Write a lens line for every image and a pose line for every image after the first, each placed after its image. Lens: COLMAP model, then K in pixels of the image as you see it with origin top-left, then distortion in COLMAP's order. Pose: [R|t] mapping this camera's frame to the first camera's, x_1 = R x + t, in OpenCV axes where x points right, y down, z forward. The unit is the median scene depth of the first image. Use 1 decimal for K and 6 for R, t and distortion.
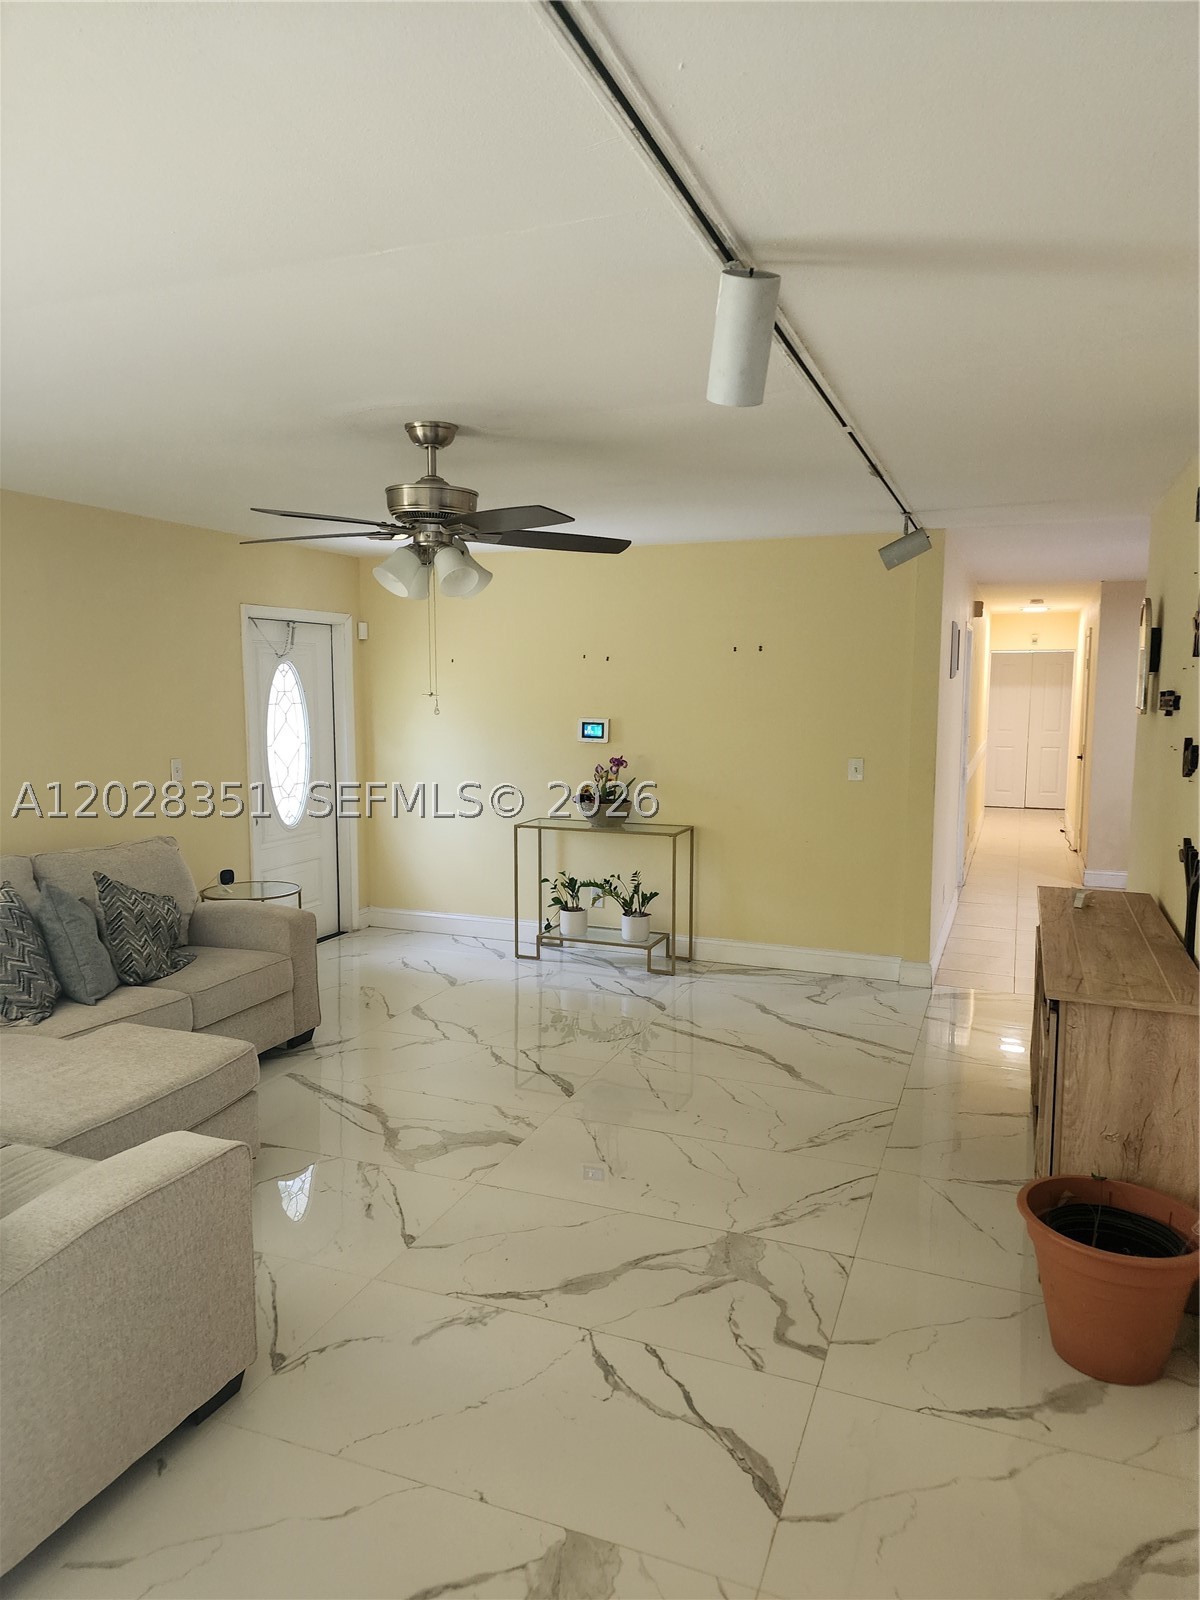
lens RADIAL K [[1079.6, 0, 600.1], [0, 1079.6, 805.4], [0, 0, 1]] dist [0.033717, -0.012891]
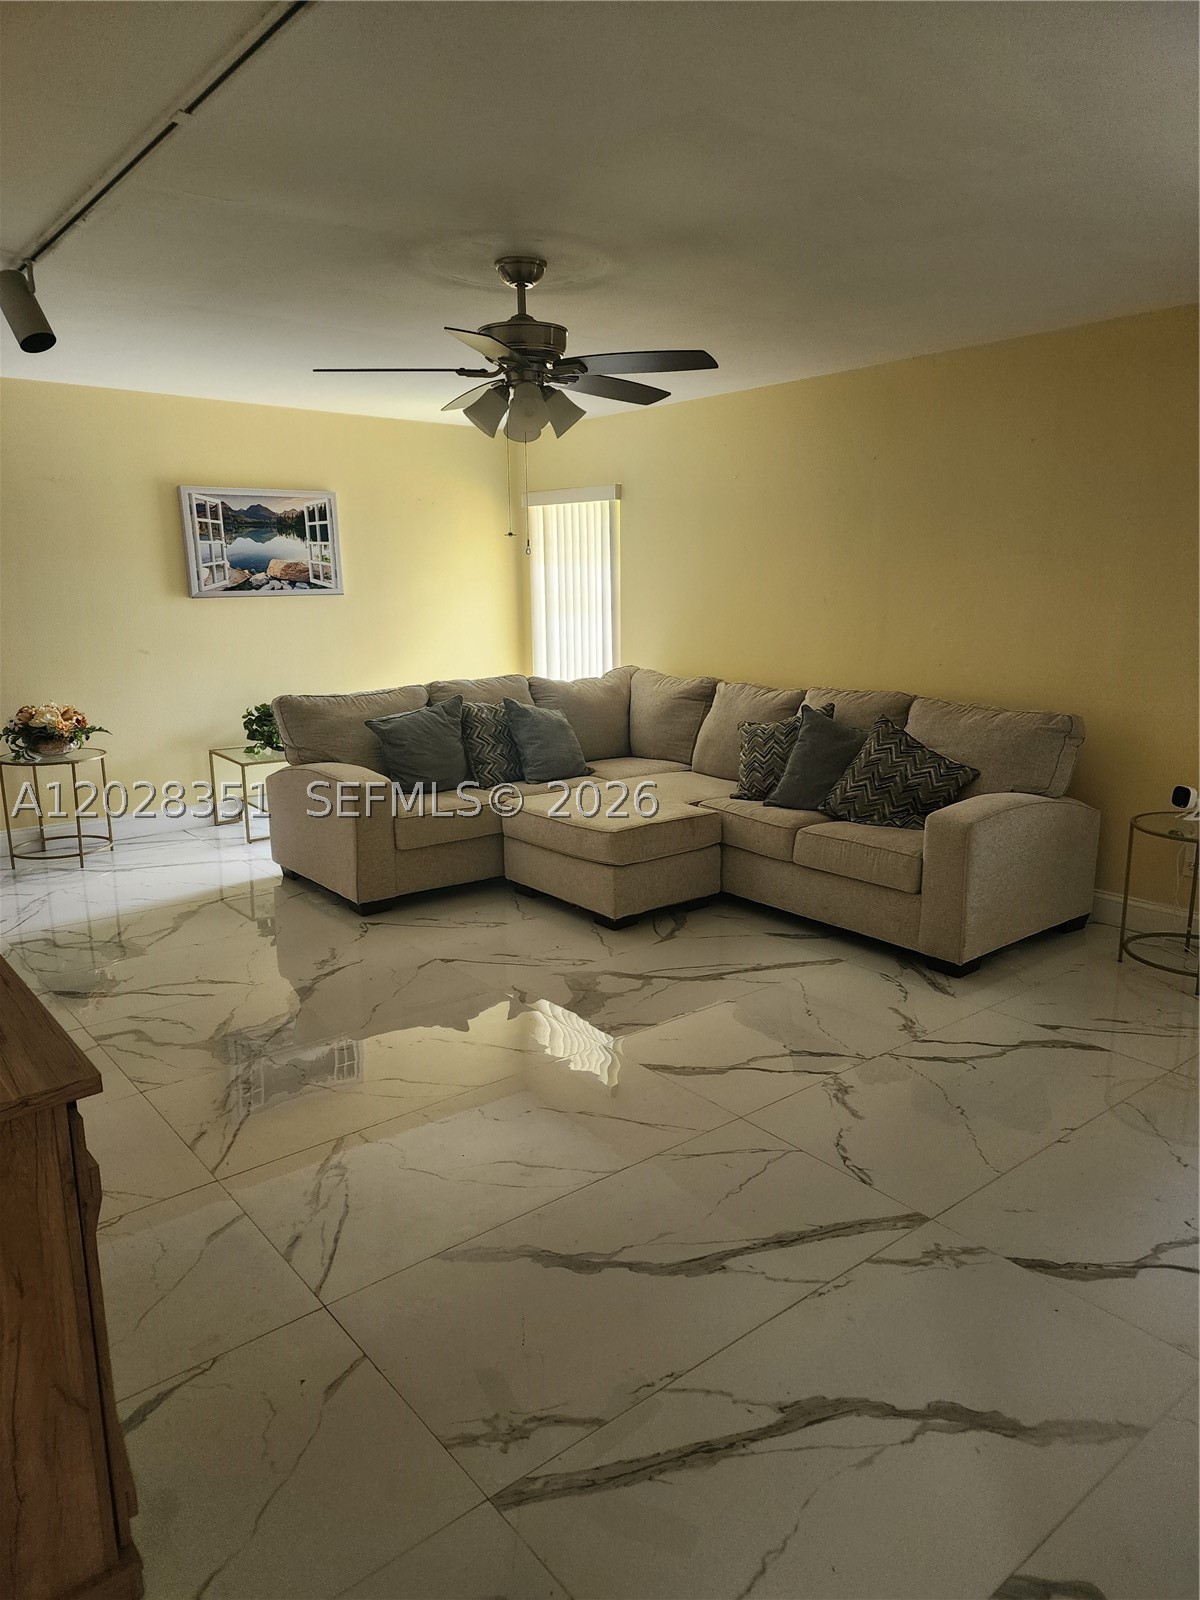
lens RADIAL K [[1079.6, 0, 597.5], [0, 1079.6, 802.2], [0, 0, 1]] dist [0.033717, -0.012891]
pose [[-0.492539, 0.182401, -0.850961, 0.548359], [-0.100517, 0.959324, 0.263808, -0.097198], [0.864466, 0.215472, -0.454170, 1.162912]]
